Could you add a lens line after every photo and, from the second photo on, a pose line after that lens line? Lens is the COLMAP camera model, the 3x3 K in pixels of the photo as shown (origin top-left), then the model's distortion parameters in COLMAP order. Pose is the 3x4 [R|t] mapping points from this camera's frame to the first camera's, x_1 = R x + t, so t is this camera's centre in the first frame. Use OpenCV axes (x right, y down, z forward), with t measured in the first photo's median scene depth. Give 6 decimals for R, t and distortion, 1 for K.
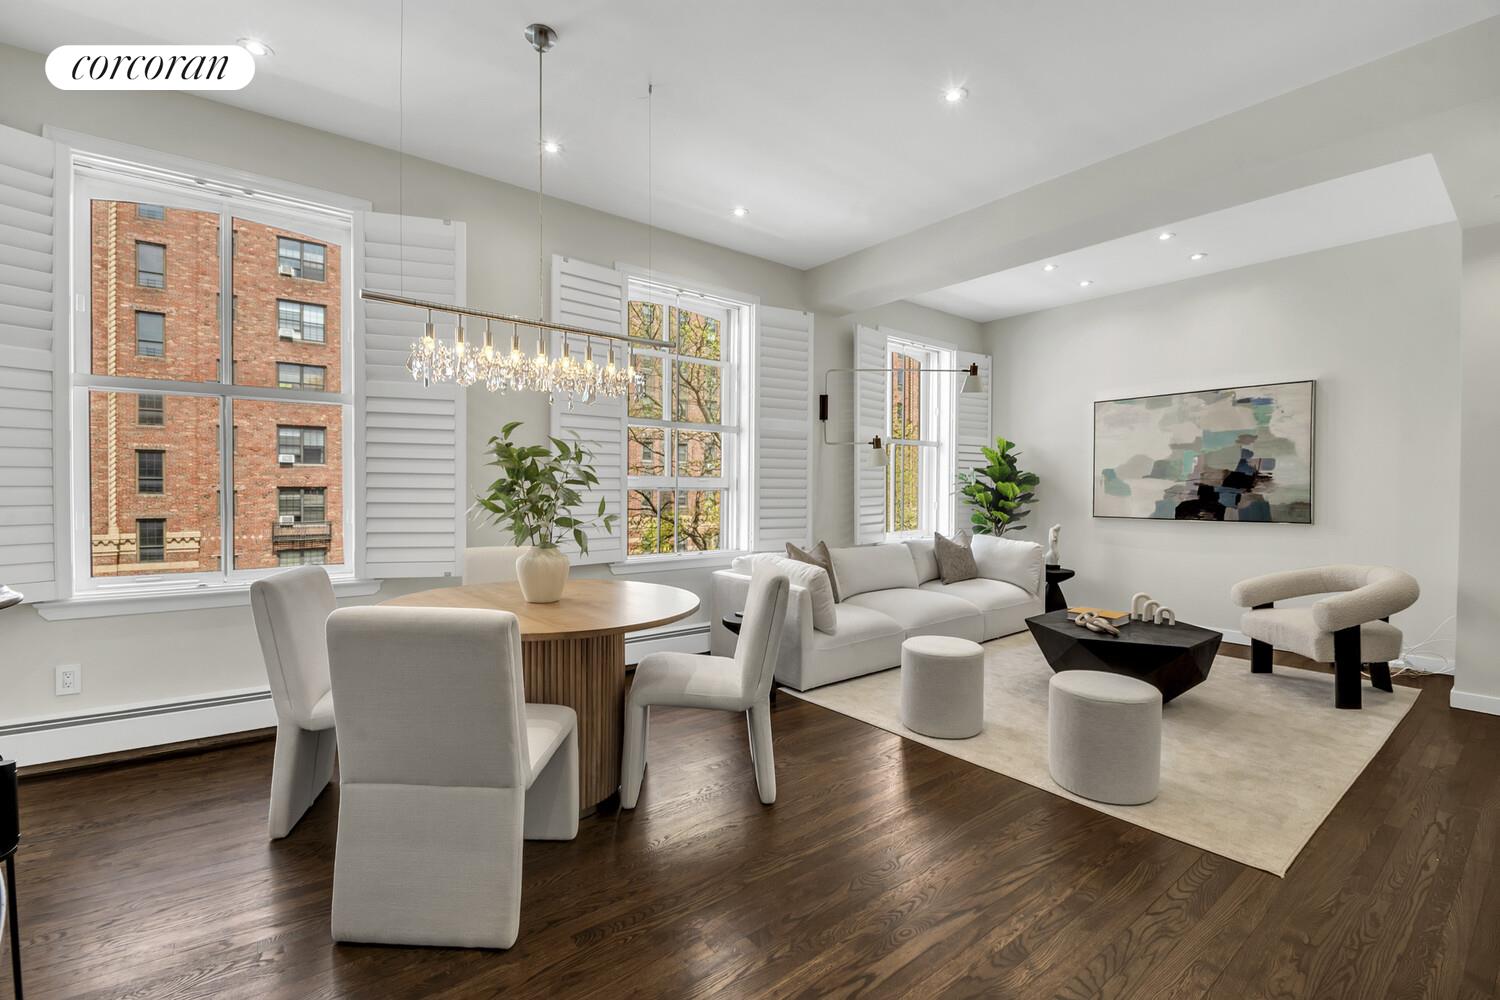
lens RADIAL K [[658.3, 0, 746.3], [0, 658.3, 501.3], [0, 0, 1]] dist [-0.009237, -0.003059]
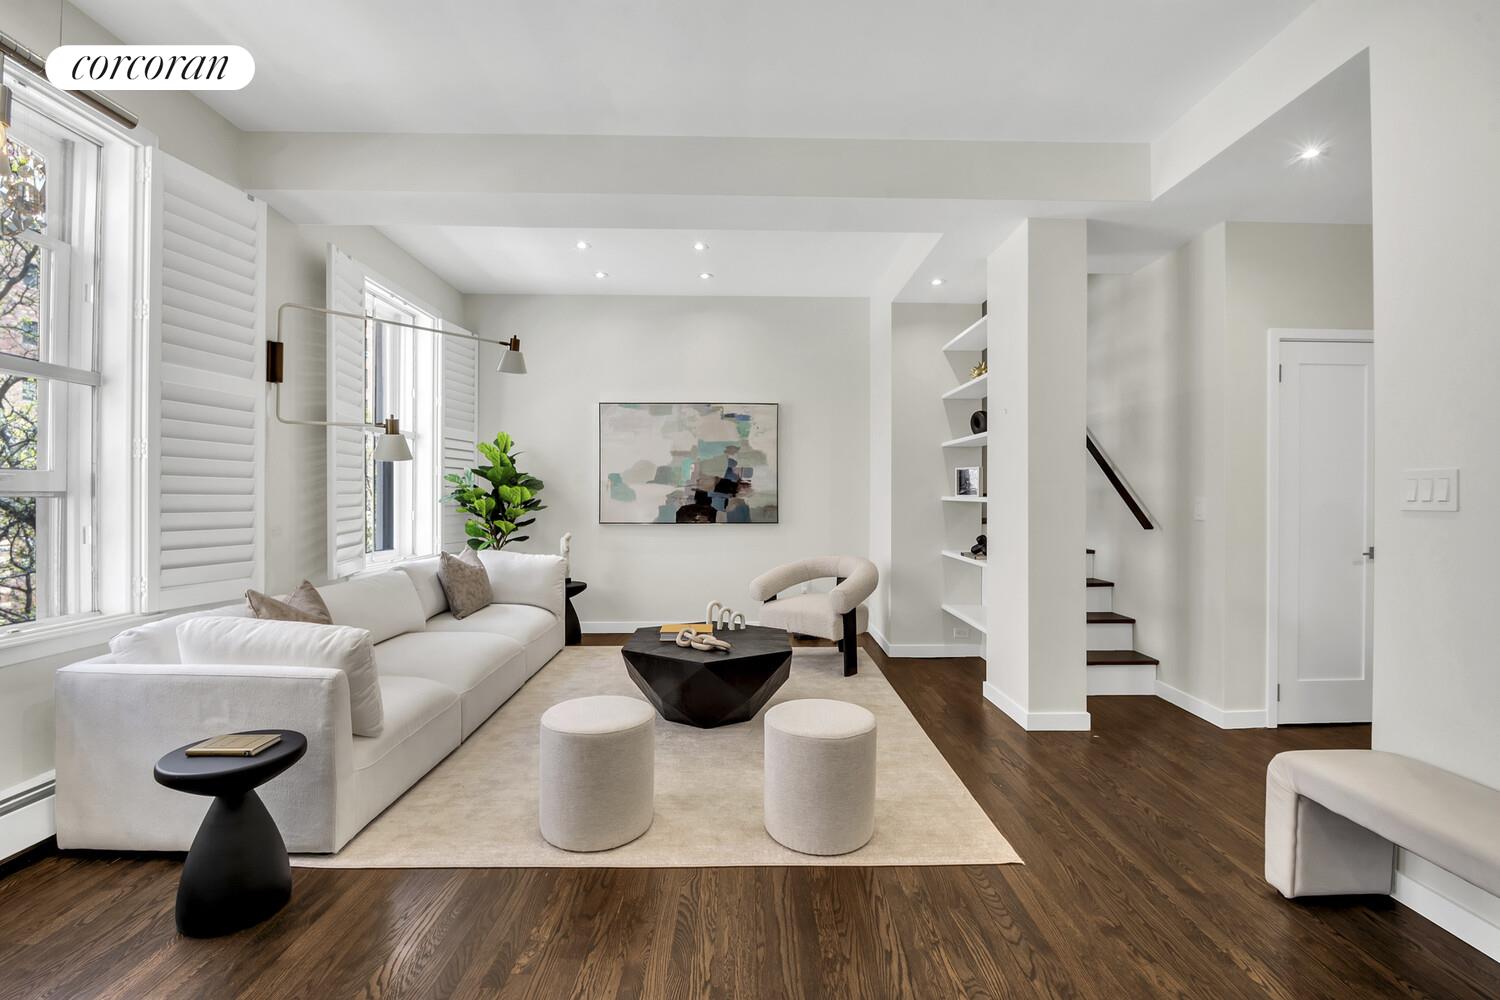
lens RADIAL K [[658.3, 0, 760.5], [0, 658.3, 499.8], [0, 0, 1]] dist [-0.009237, -0.003059]
pose [[0.593584, -0.006579, 0.804745, -0.112830], [0.013514, 0.999907, -0.001793, -0.006342], [-0.804658, 0.011940, 0.593618, 0.281876]]
